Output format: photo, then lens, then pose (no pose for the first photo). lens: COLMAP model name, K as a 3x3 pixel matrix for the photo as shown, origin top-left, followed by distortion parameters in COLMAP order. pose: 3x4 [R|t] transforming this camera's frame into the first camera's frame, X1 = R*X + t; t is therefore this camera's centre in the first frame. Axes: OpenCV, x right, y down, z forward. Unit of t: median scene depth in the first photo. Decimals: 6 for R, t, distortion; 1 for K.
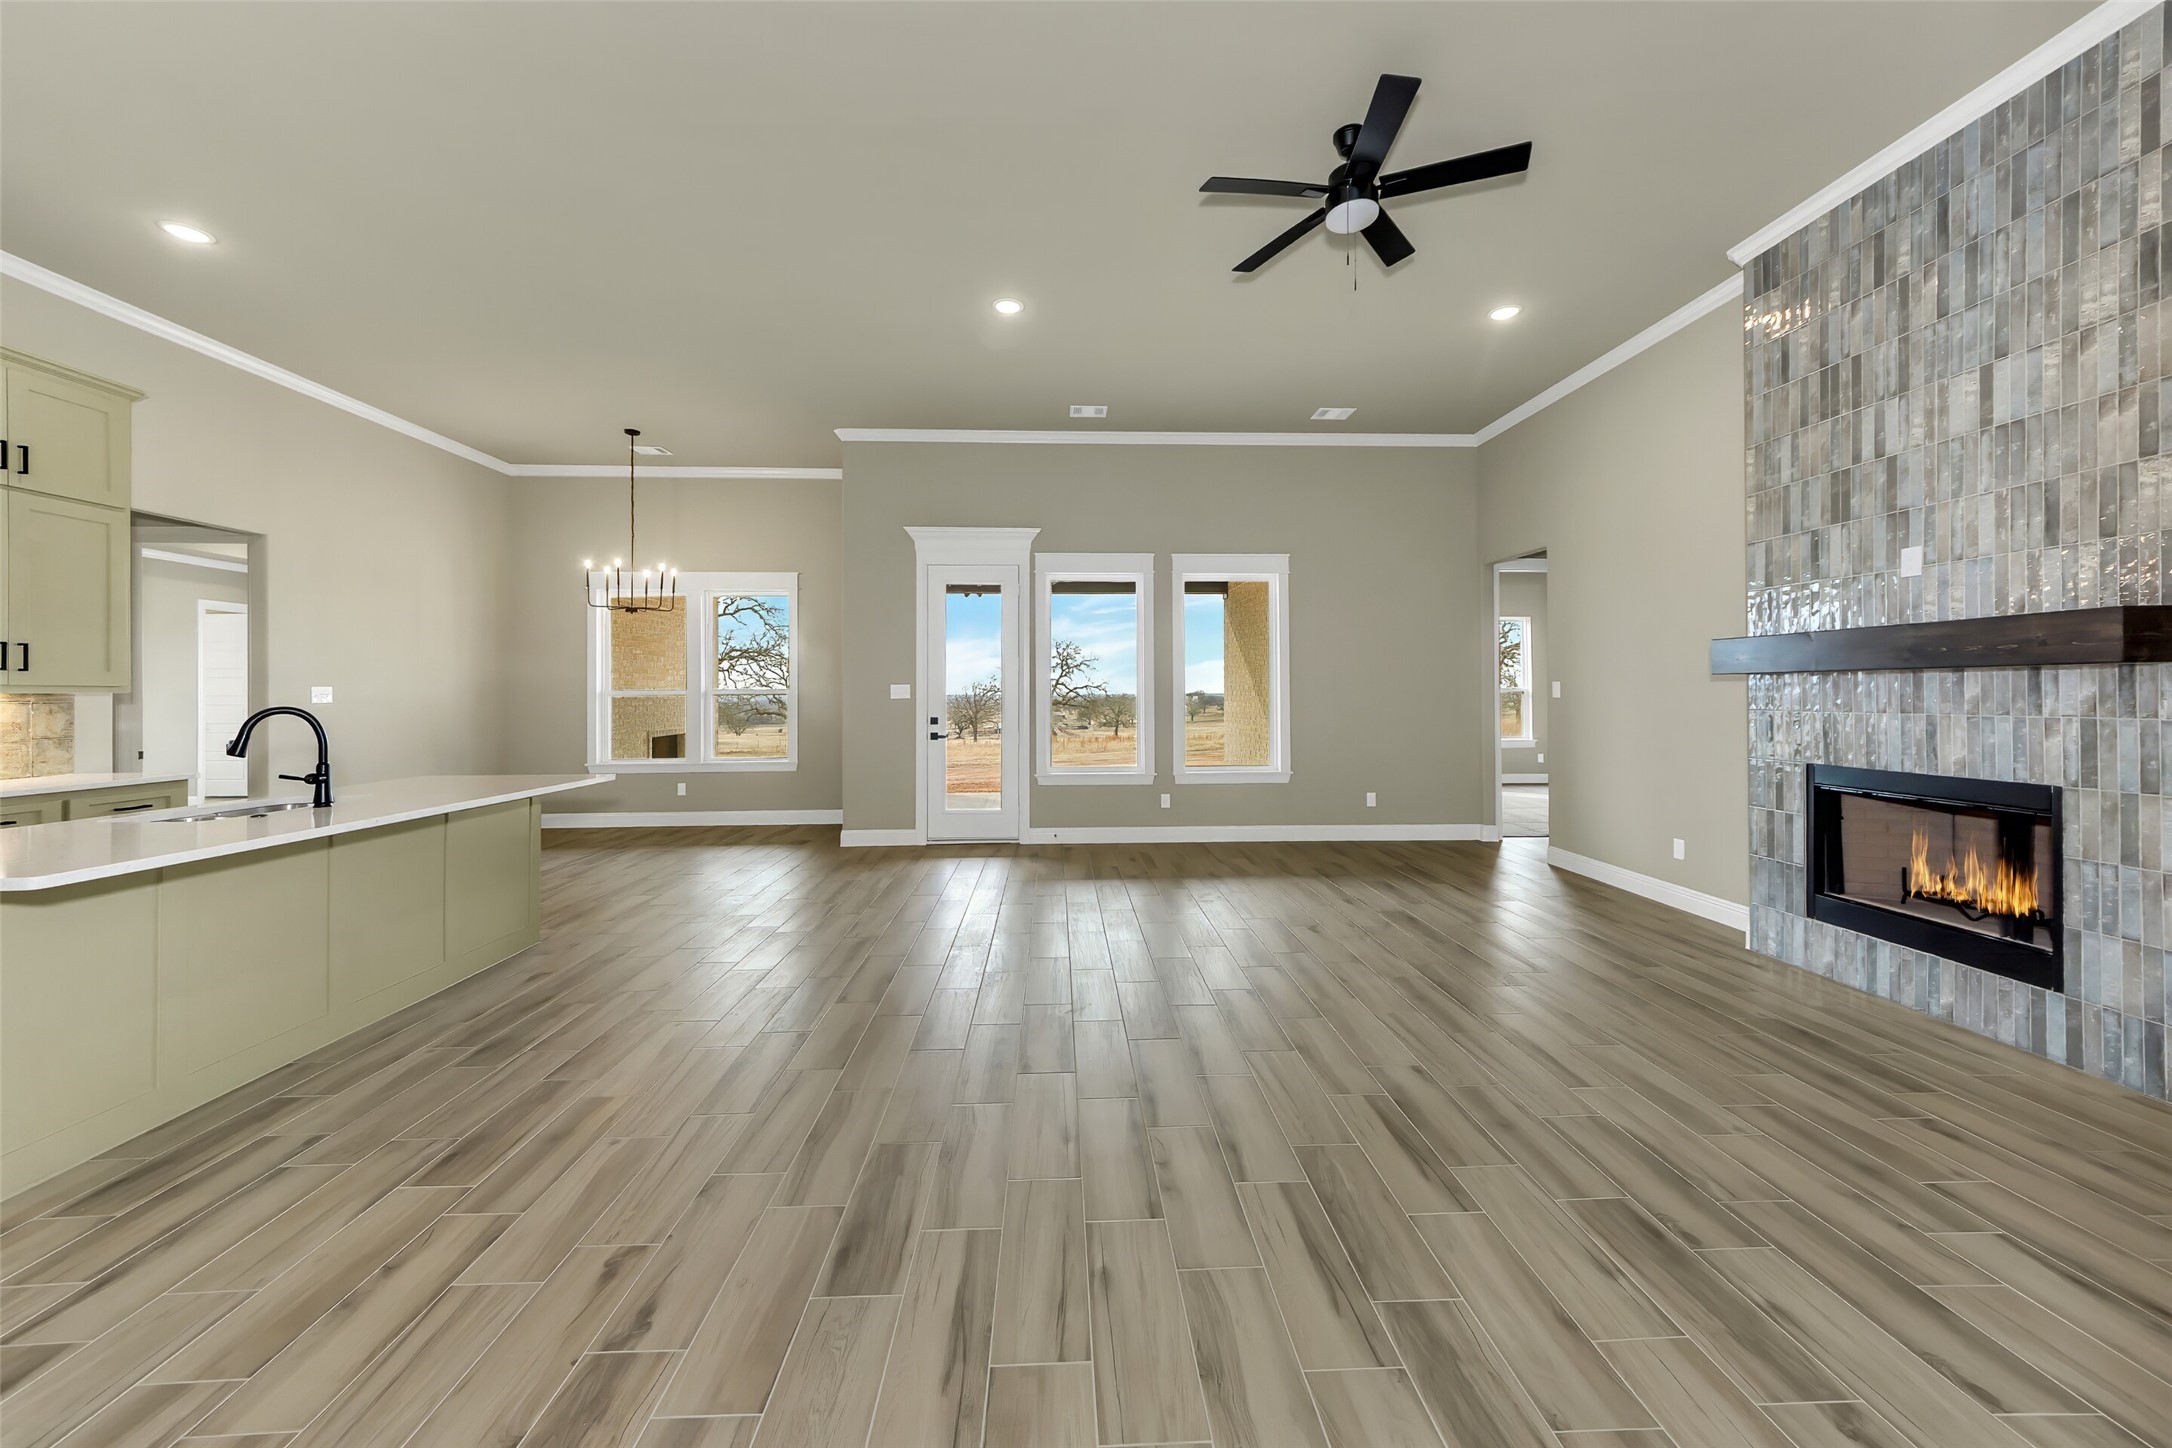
lens RADIAL K [[827.4, 0, 1094.7], [0, 827.4, 696.8], [0, 0, 1]] dist [0.008833, 0.000202]
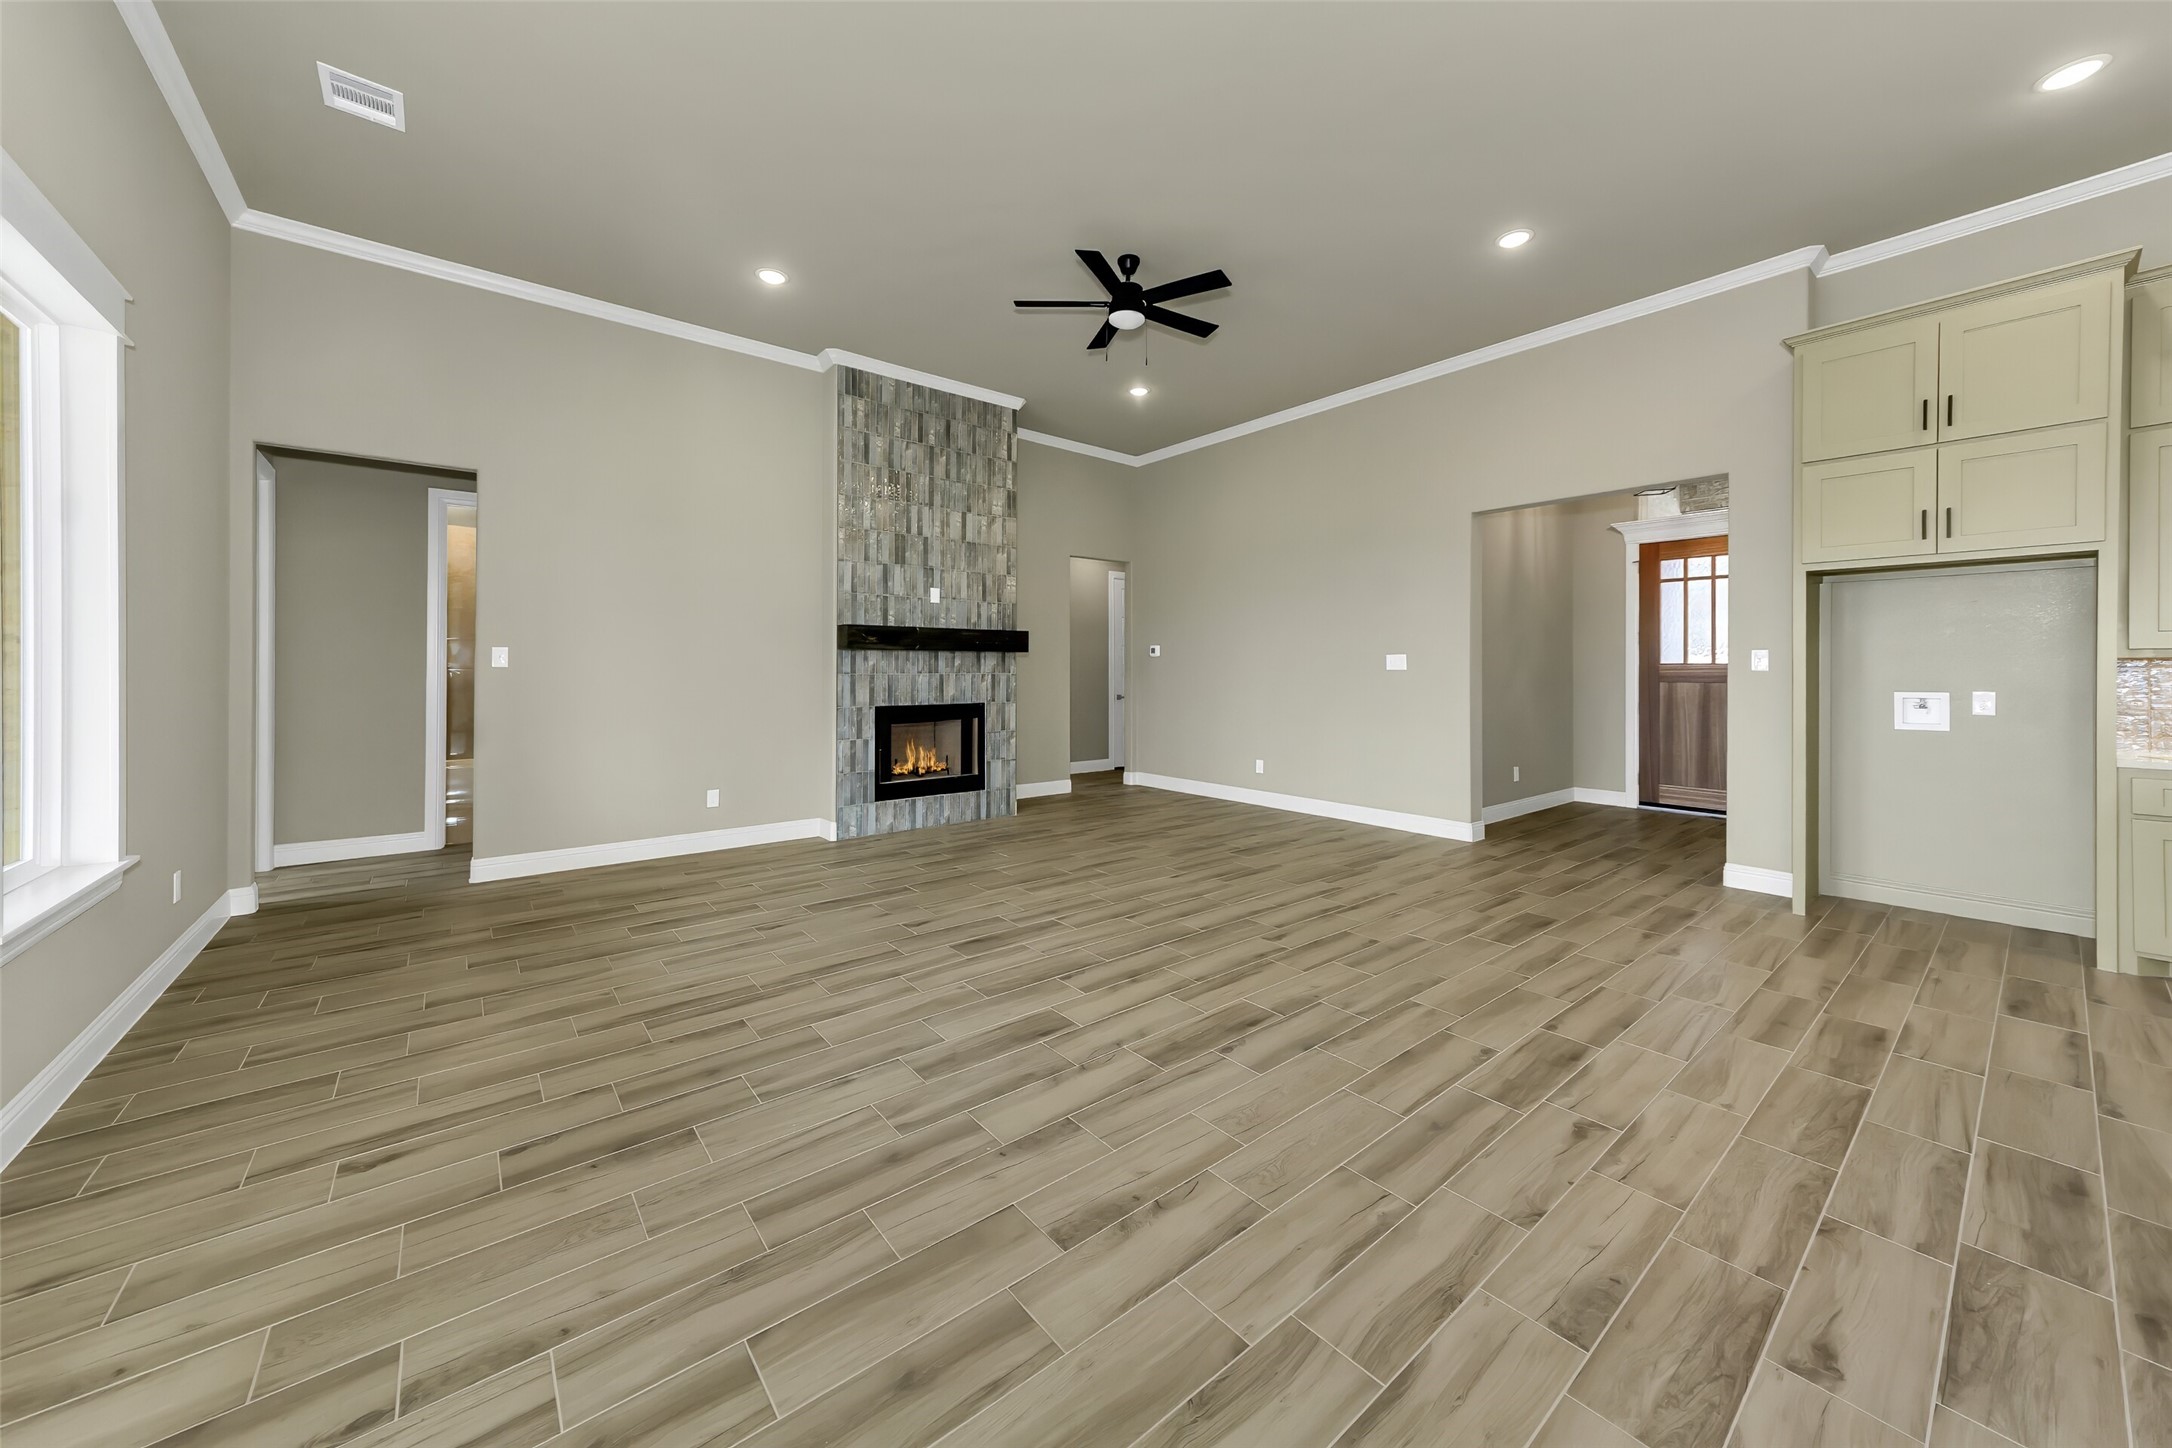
lens RADIAL K [[777.0, 0, 1096.2], [0, 777.0, 669.1], [0, 0, 1]] dist [0.007444, 0.000086]
pose [[-0.600608, 0.001606, 0.799542, -0.742129], [0.002380, 0.999997, -0.000222, 0.011439], [-0.799540, 0.001769, -0.600610, 1.920038]]
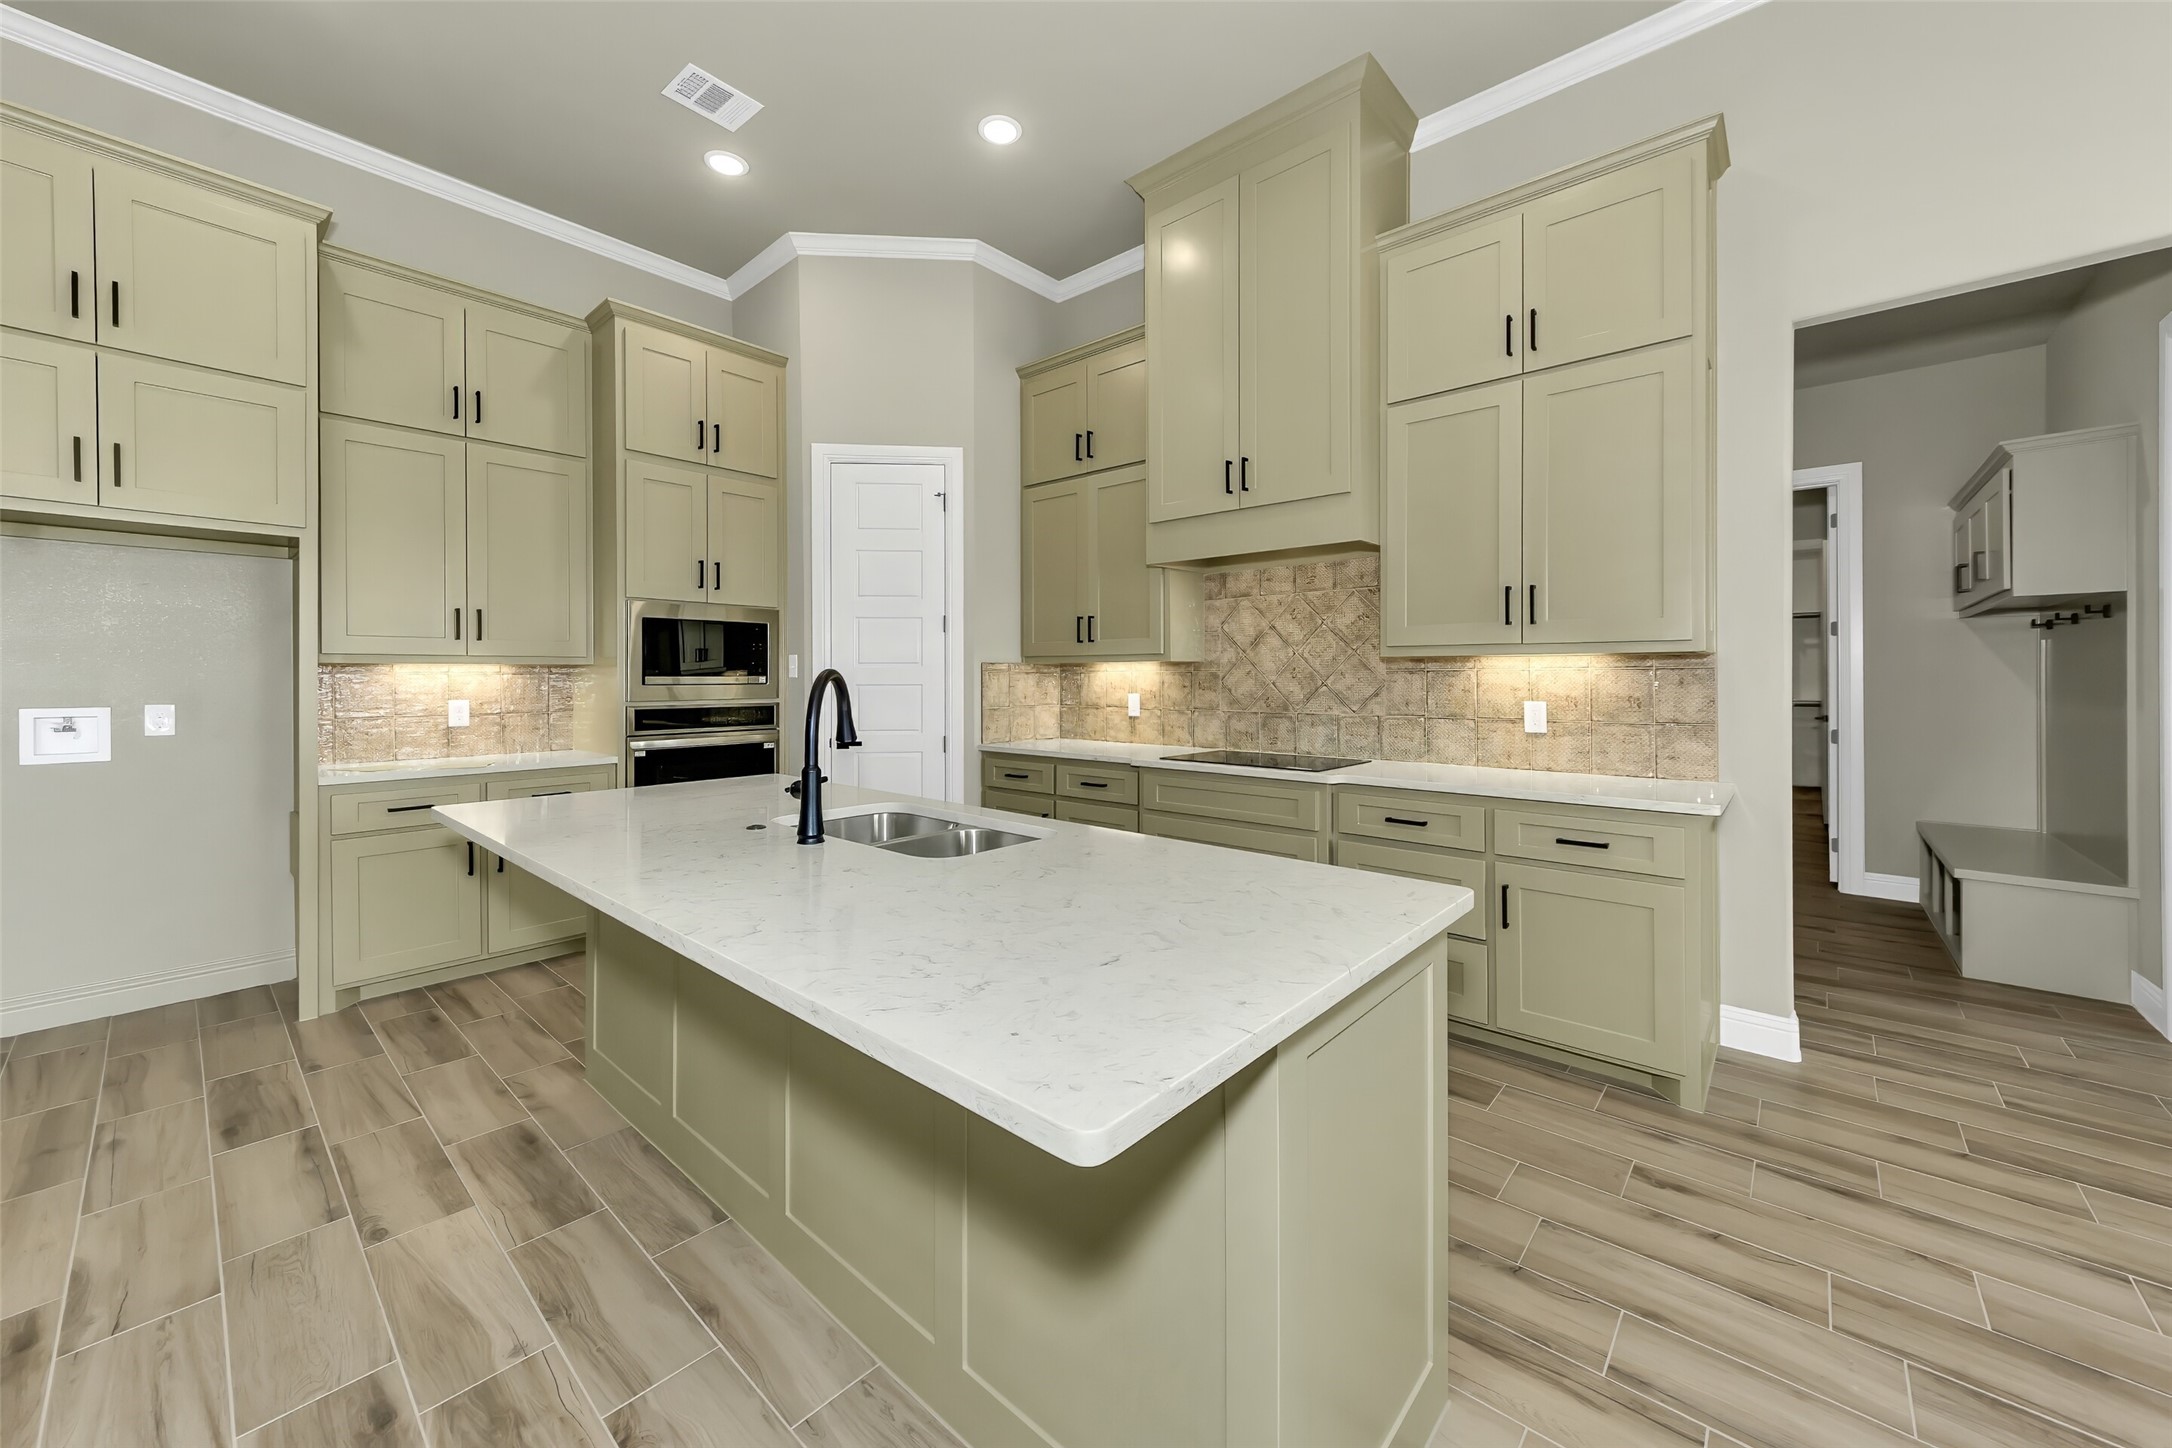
lens RADIAL K [[808.6, 0, 1097.0], [0, 808.6, 677.0], [0, 0, 1]] dist [0.010742, -0.000062]
pose [[-0.689733, 0.006133, -0.724038, -0.656246], [0.001848, 0.999976, 0.006710, 0.012326], [0.724061, 0.003290, -0.689728, 1.535844]]
